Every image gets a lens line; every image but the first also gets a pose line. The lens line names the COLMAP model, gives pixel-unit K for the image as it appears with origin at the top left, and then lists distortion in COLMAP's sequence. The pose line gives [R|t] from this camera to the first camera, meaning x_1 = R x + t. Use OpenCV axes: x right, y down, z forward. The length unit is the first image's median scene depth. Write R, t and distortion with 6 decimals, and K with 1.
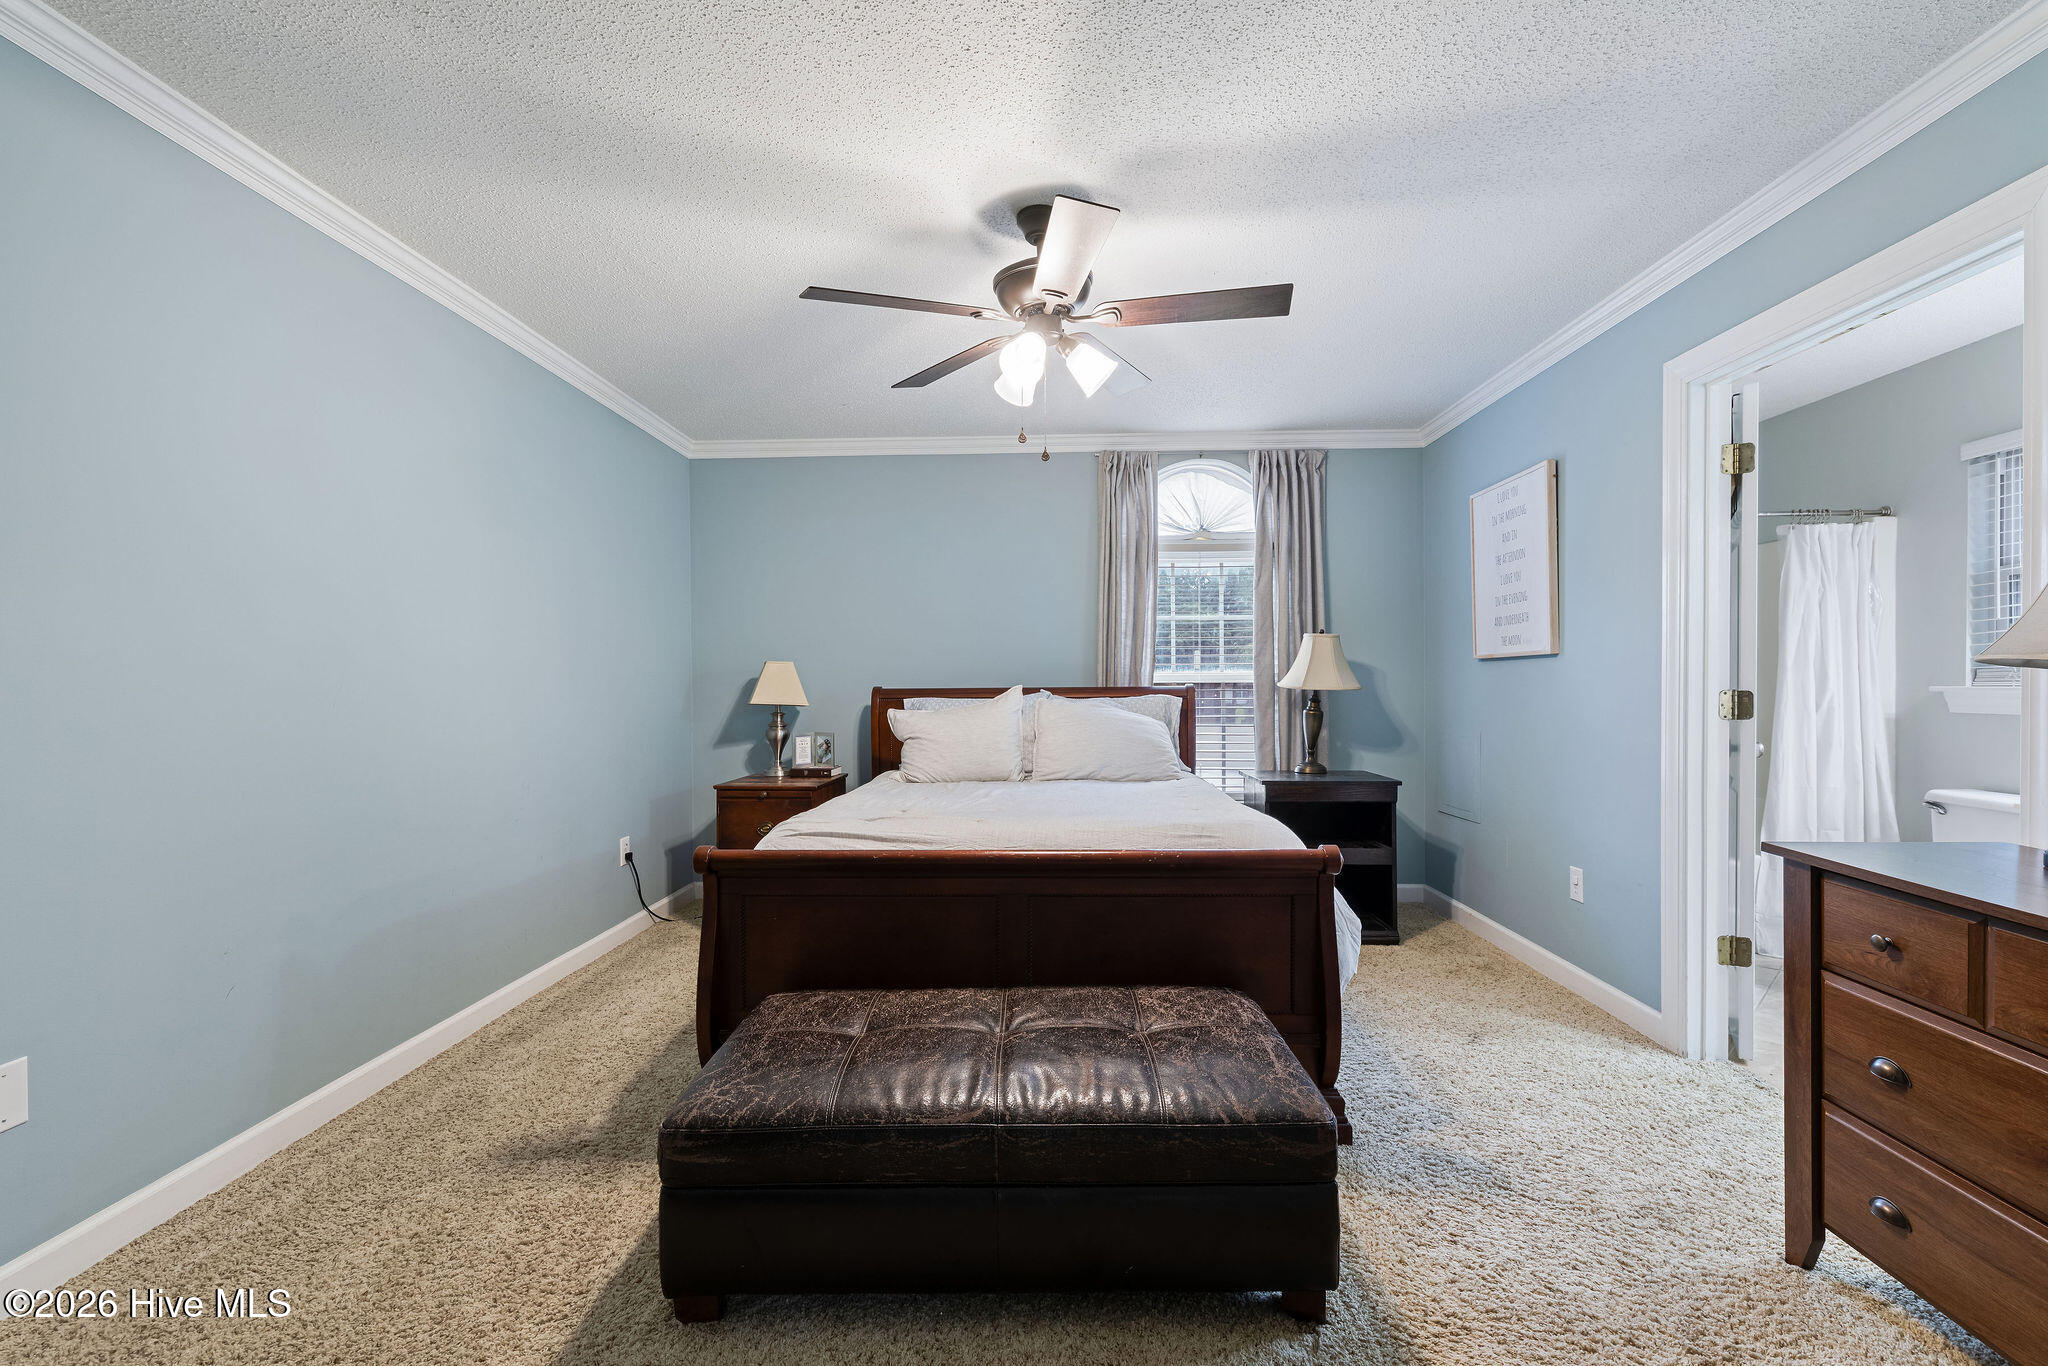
lens RADIAL K [[889.4, 0, 1016.4], [0, 889.4, 684.2], [0, 0, 1]] dist [-0.001277, -0.000230]
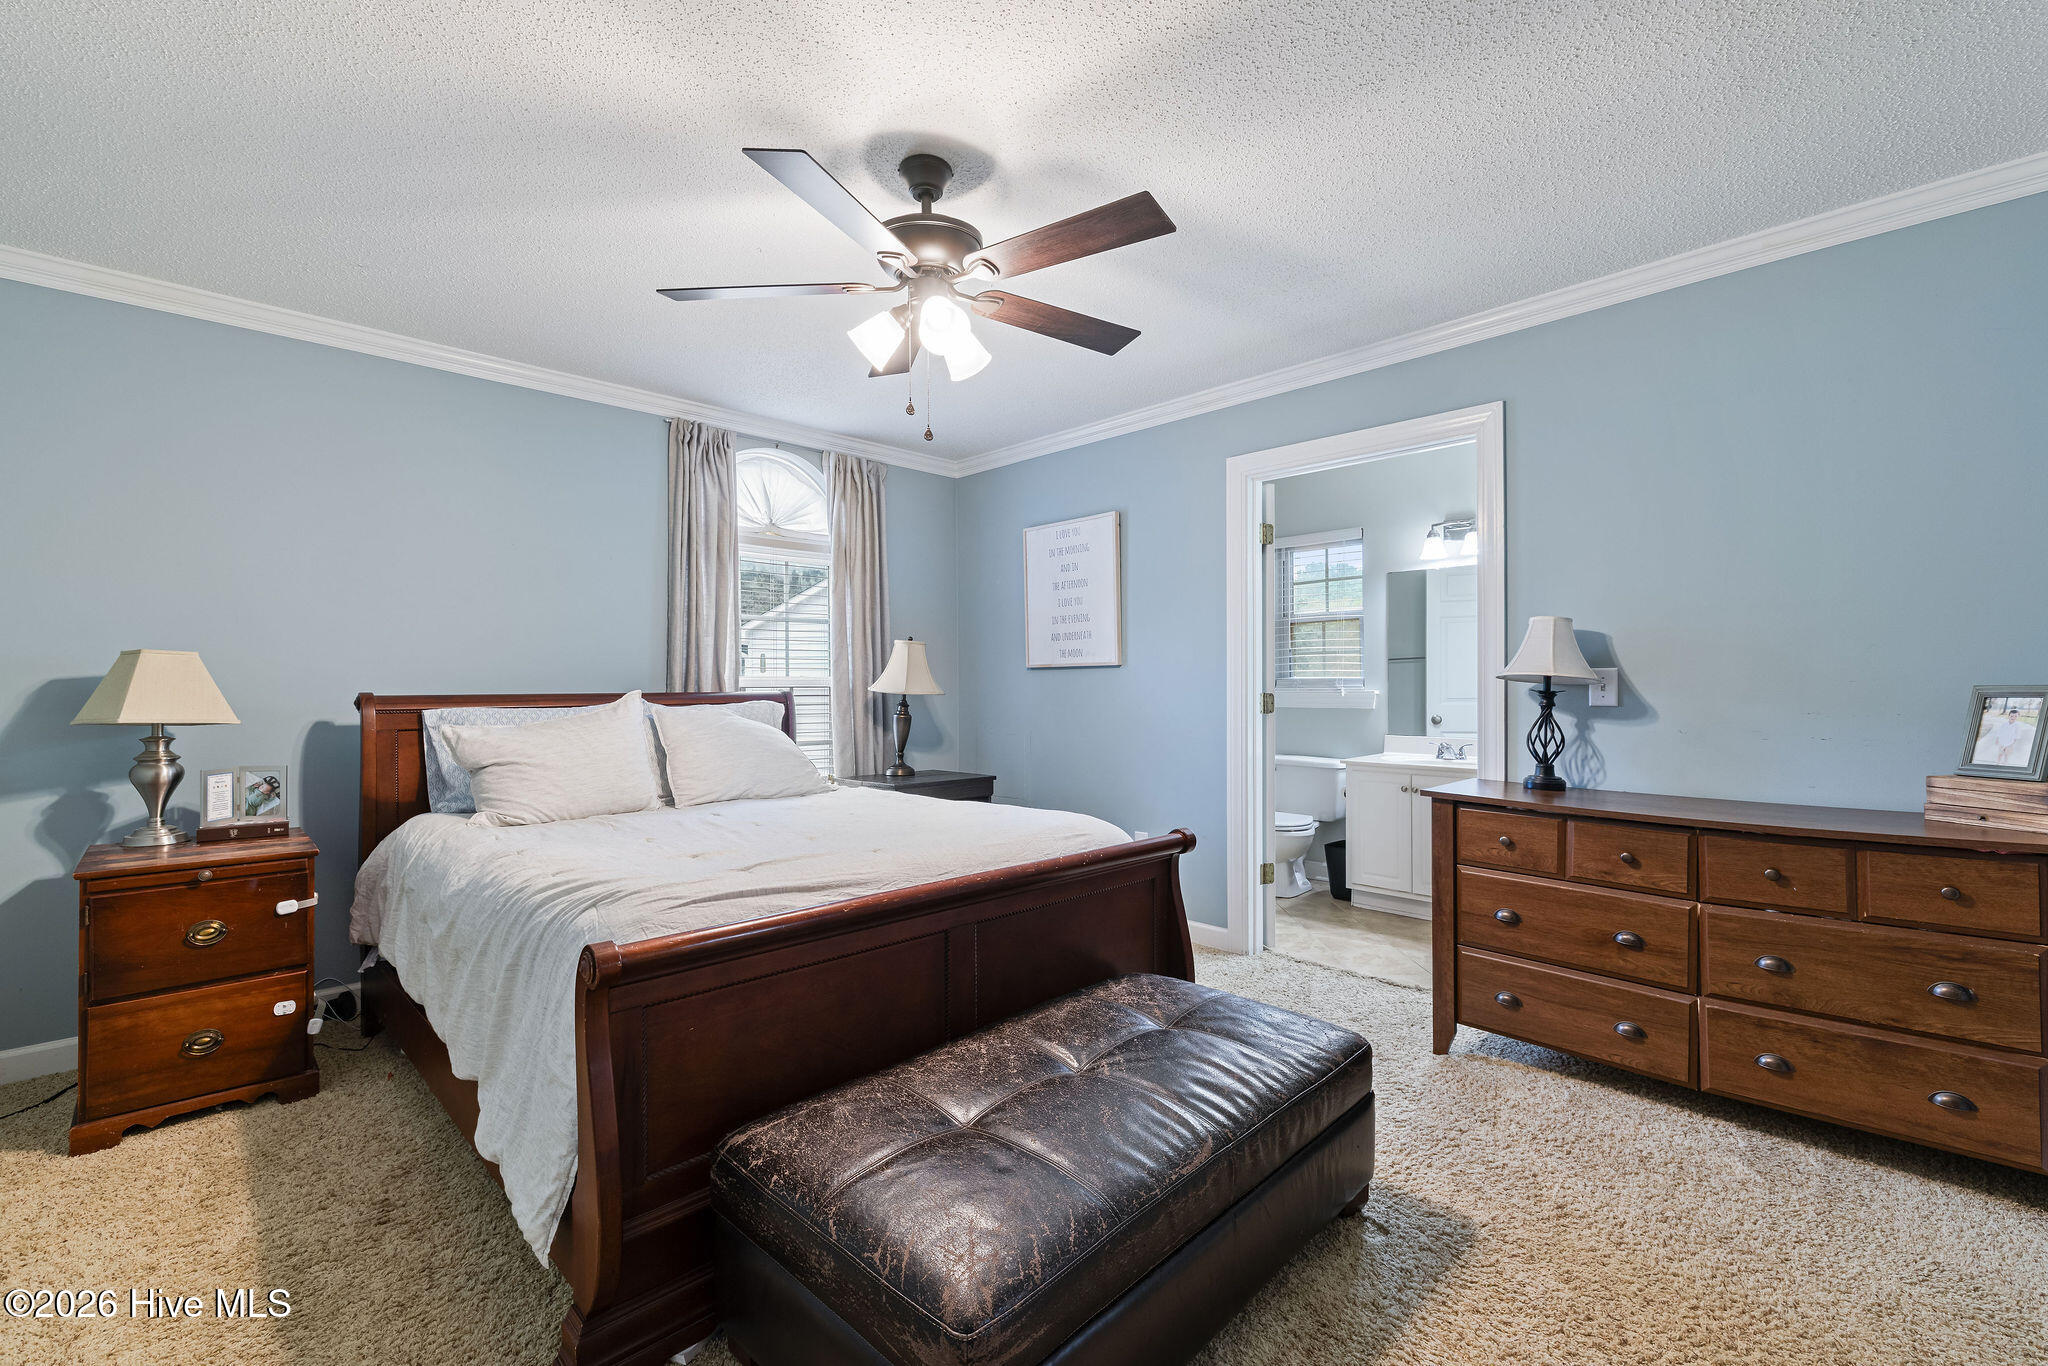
lens RADIAL K [[889.4, 0, 1029.4], [0, 889.4, 677.1], [0, 0, 1]] dist [-0.001277, -0.000230]
pose [[0.682615, 0.009845, 0.730712, -0.339958], [0.000876, 0.999898, -0.014290, 0.000952], [-0.730778, 0.010394, 0.682536, 0.191899]]
